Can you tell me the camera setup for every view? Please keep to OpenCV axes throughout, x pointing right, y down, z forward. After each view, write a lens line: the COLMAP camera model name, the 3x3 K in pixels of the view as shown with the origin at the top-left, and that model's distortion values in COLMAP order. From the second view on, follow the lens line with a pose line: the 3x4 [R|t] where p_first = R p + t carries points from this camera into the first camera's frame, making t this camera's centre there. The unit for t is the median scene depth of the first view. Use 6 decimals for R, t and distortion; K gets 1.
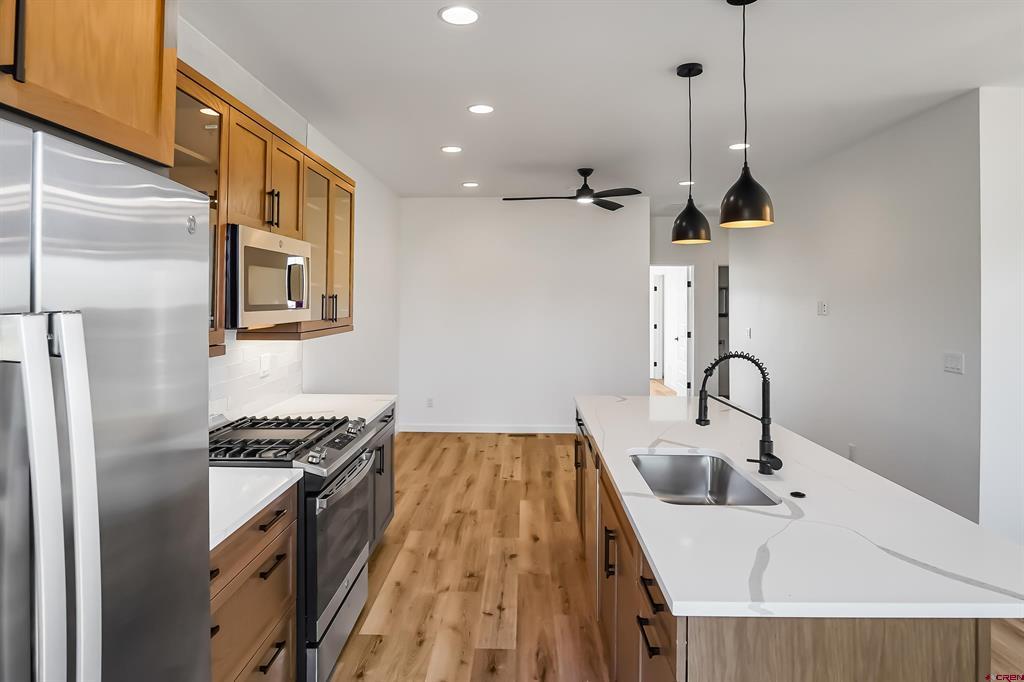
lens RADIAL K [[584.6, 0, 498.1], [0, 584.6, 281.5], [0, 0, 1]] dist [-0.022125, 0.006710]
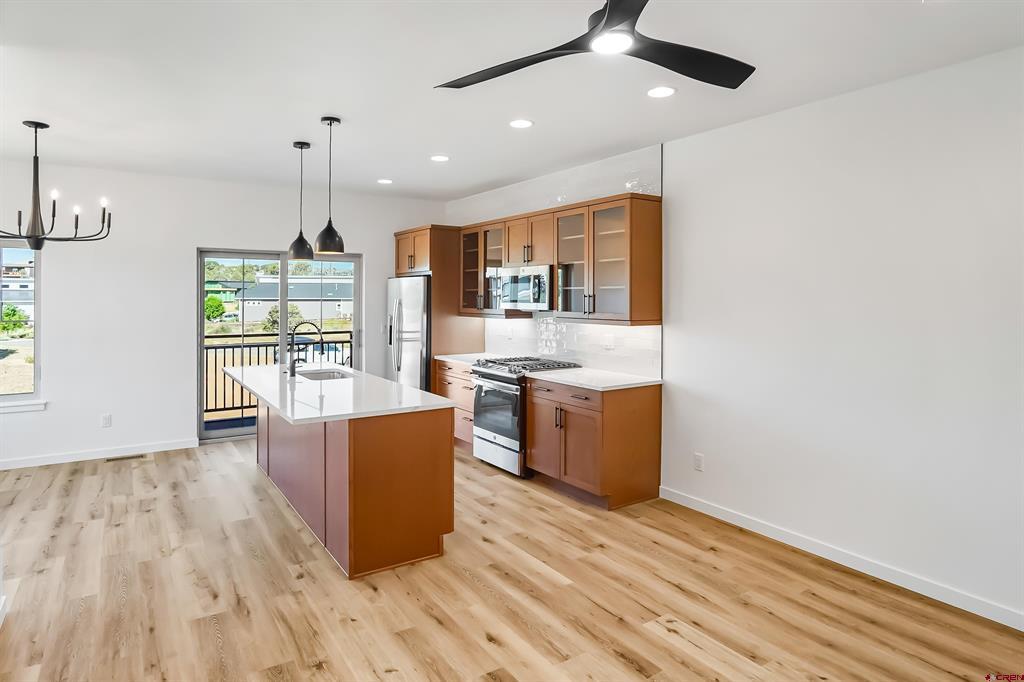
lens RADIAL K [[584.6, 0, 502.6], [0, 584.6, 300.3], [0, 0, 1]] dist [-0.022125, 0.006710]
pose [[-0.807866, 0.005564, -0.589339, 0.708498], [0.016721, 0.999769, -0.013482, 0.055159], [0.589128, -0.020746, -0.807773, 2.071741]]
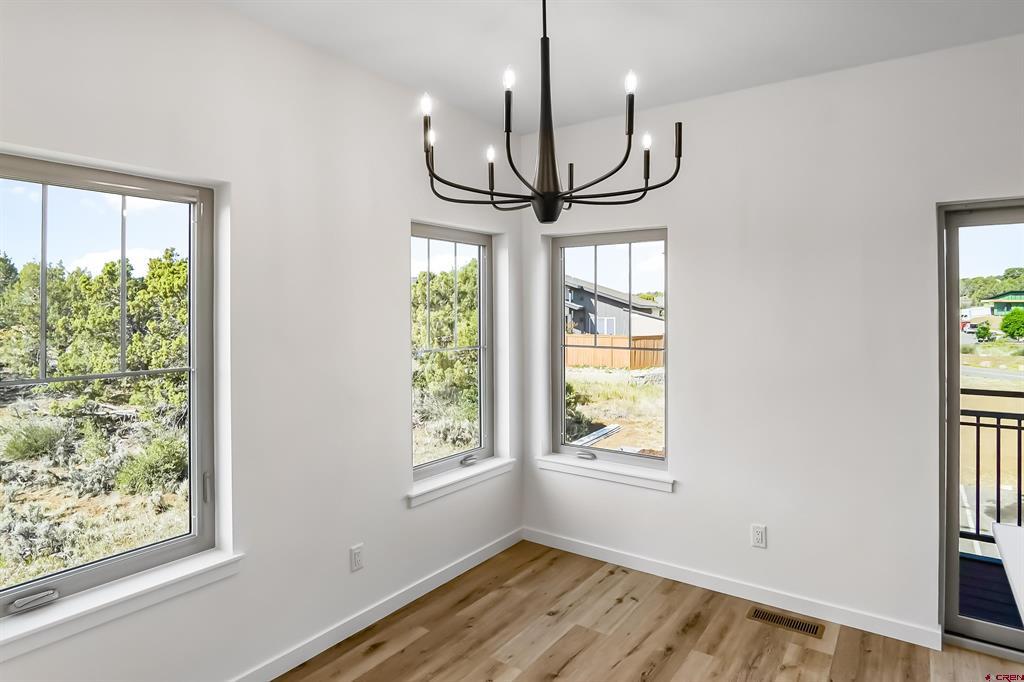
lens RADIAL K [[584.6, 0, 514.4], [0, 584.6, 303.8], [0, 0, 1]] dist [-0.022125, 0.006710]
pose [[-0.846864, 0.006514, 0.531769, 0.483850], [-0.013095, 0.999366, -0.033097, 0.024215], [-0.531648, -0.034992, -0.846243, 1.054401]]
